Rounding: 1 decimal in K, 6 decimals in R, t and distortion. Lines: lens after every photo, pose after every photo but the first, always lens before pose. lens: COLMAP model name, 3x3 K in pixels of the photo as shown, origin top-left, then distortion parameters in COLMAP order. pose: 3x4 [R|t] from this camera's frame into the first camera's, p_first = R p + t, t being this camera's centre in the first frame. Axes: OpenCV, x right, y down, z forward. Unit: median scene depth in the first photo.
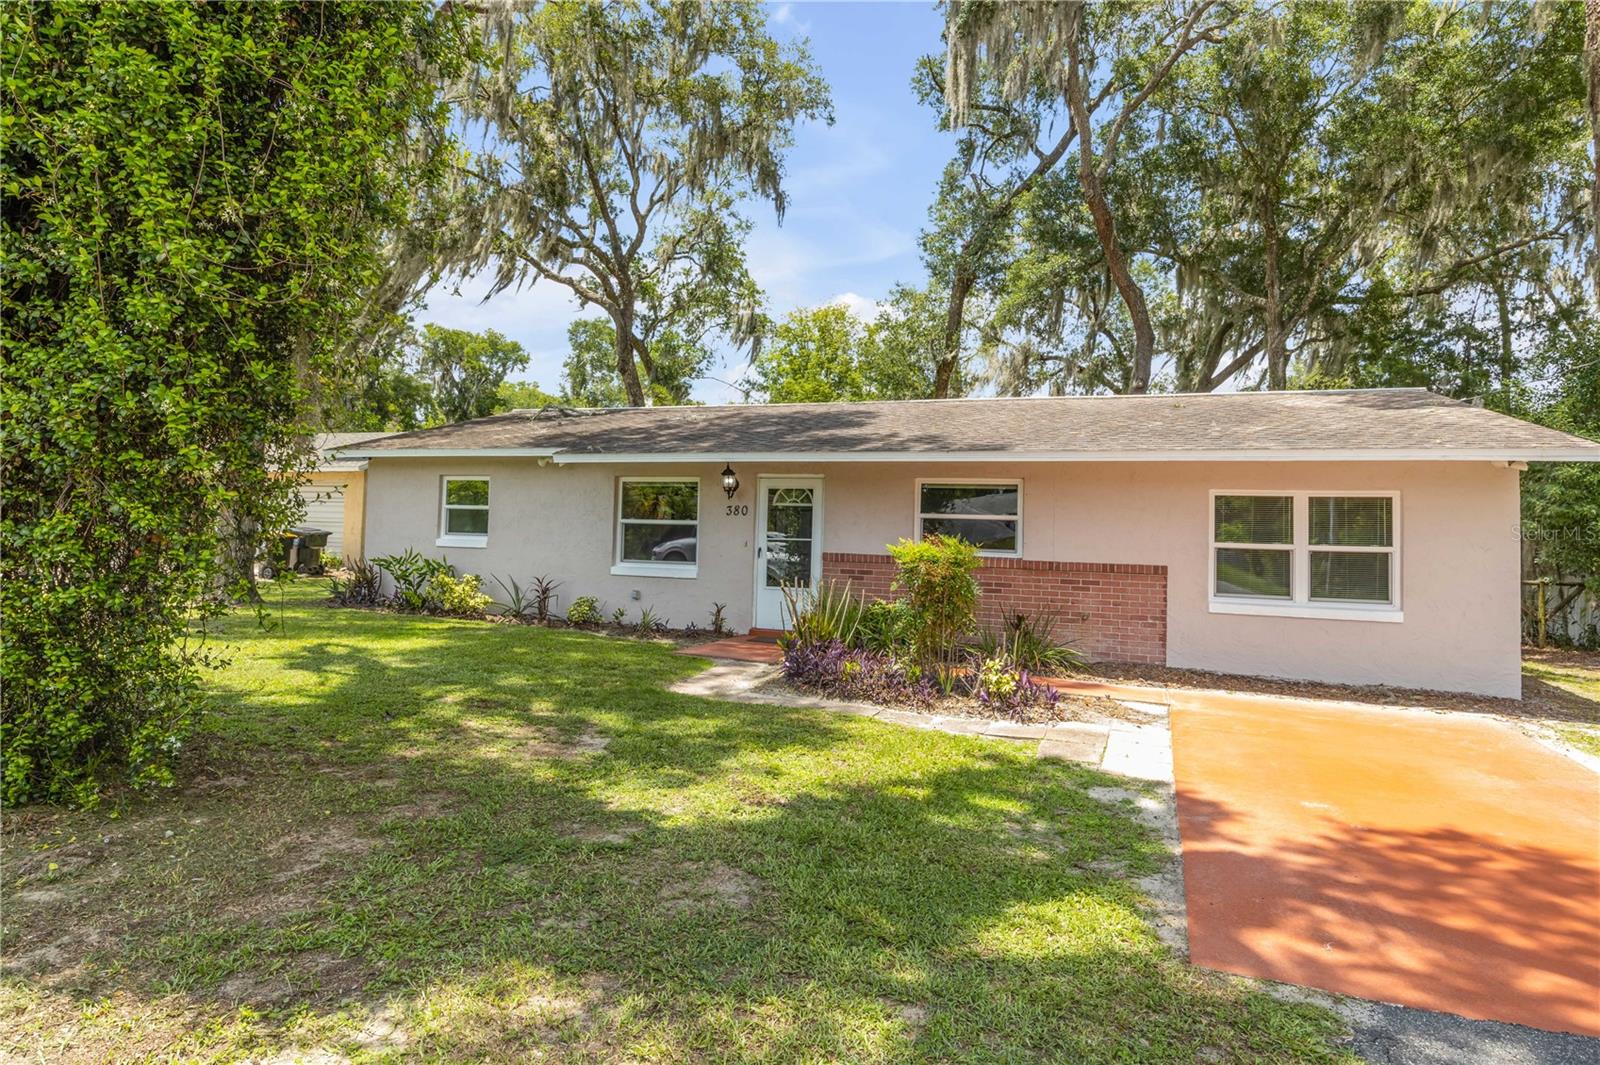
lens RADIAL K [[903.9, 0, 786.8], [0, 903.9, 487.9], [0, 0, 1]] dist [0.006437, -0.001040]
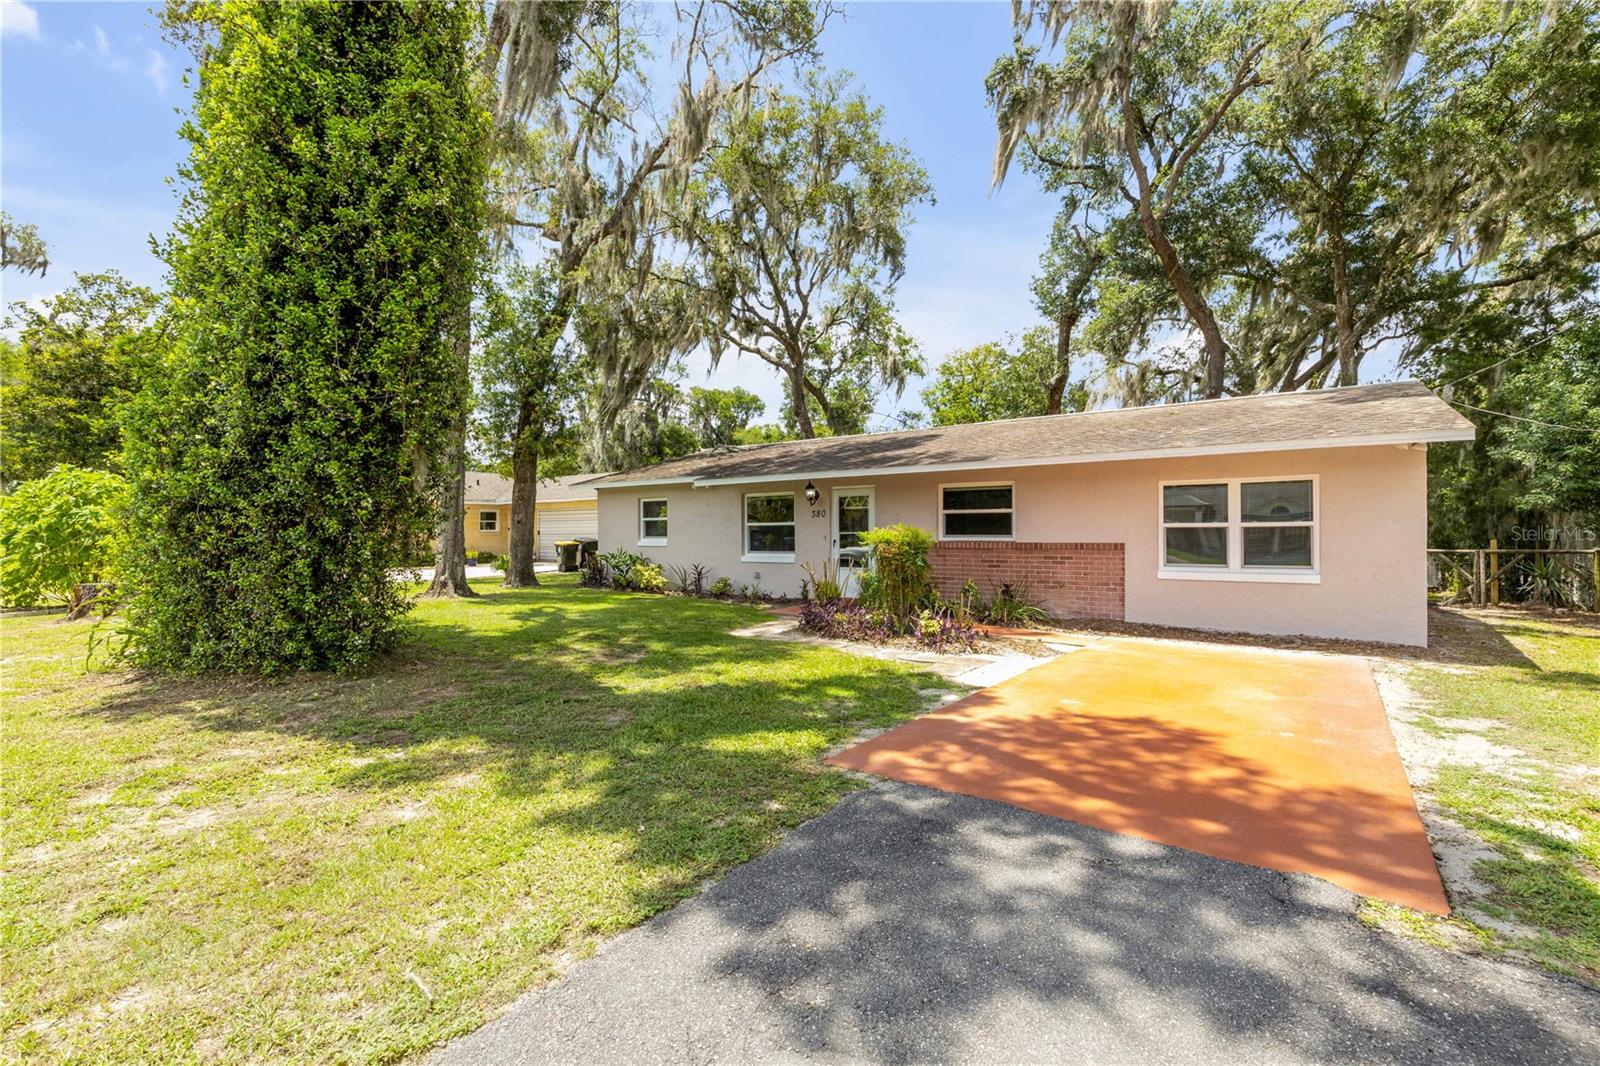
lens RADIAL K [[724.1, 0, 796.0], [0, 724.1, 531.1], [0, 0, 1]] dist [0.009072, -0.002094]
pose [[0.962063, -0.033742, -0.270735, 0.192186], [0.045380, 0.998290, 0.036838, 0.008377], [0.269029, -0.047727, 0.961949, -0.078496]]
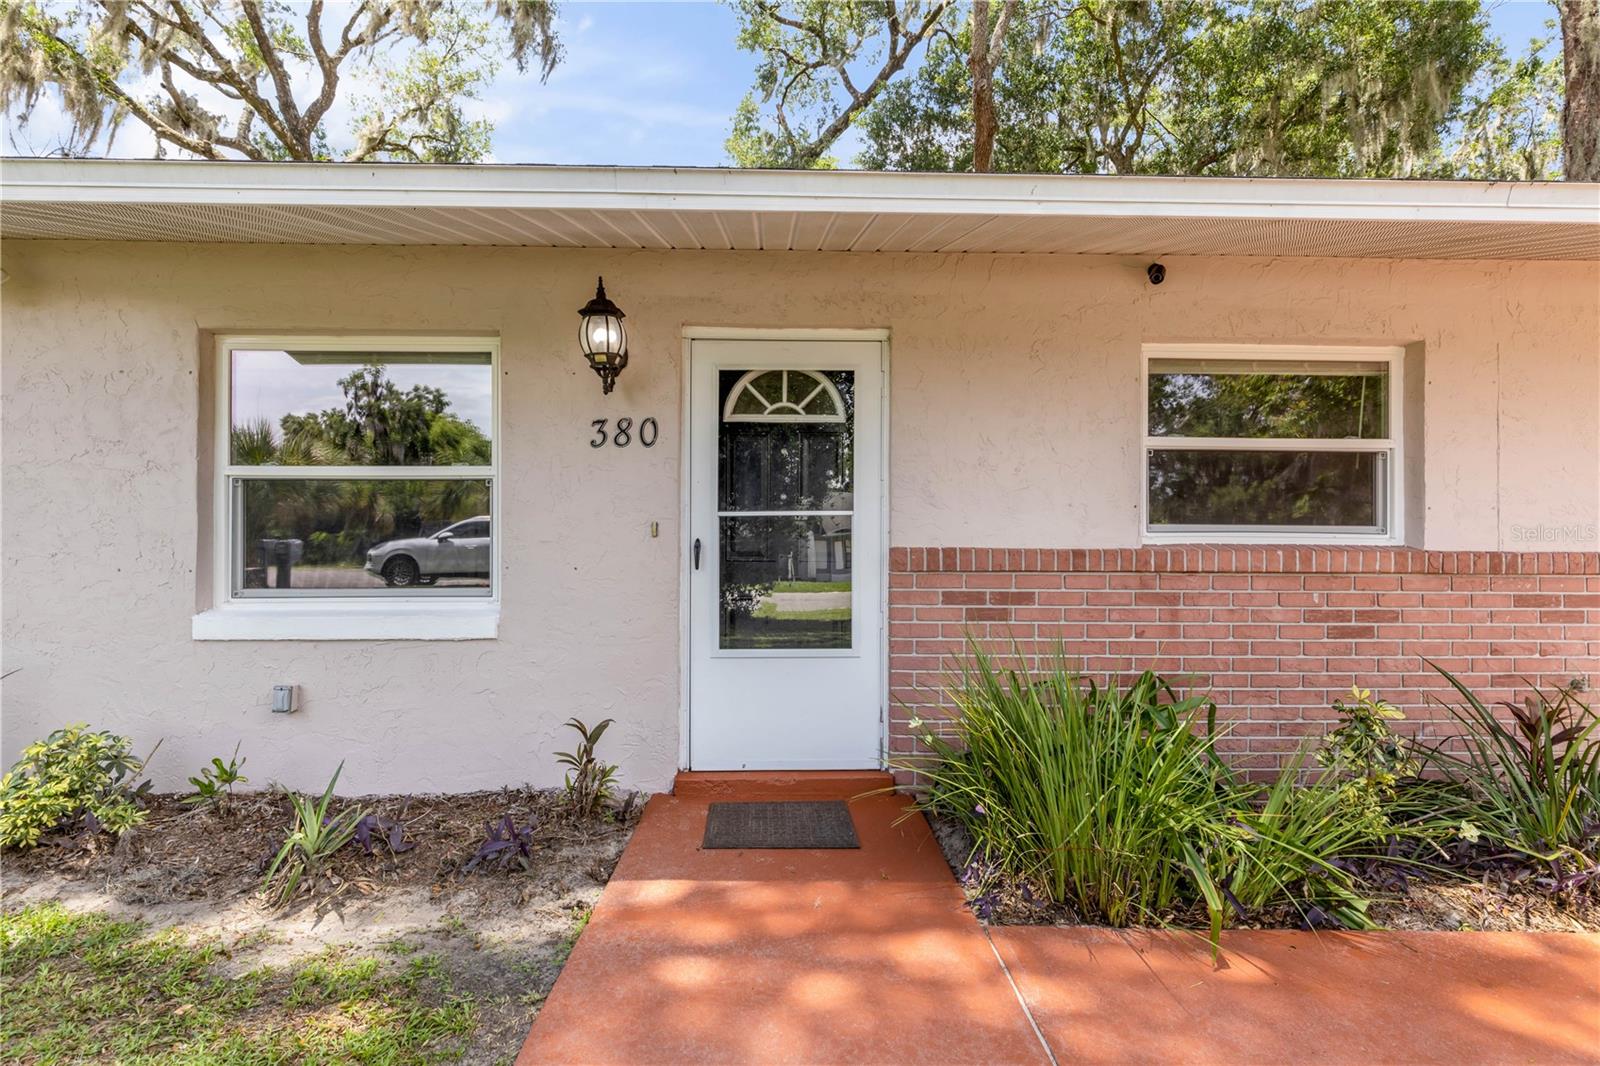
lens RADIAL K [[724.1, 0, 796.0], [0, 724.1, 531.1], [0, 0, 1]] dist [0.009072, -0.002094]
pose [[0.928573, -0.024131, 0.370363, -0.087151], [0.004797, 0.998581, 0.053035, 0.043101], [-0.371118, -0.047470, 0.927372, 0.650472]]
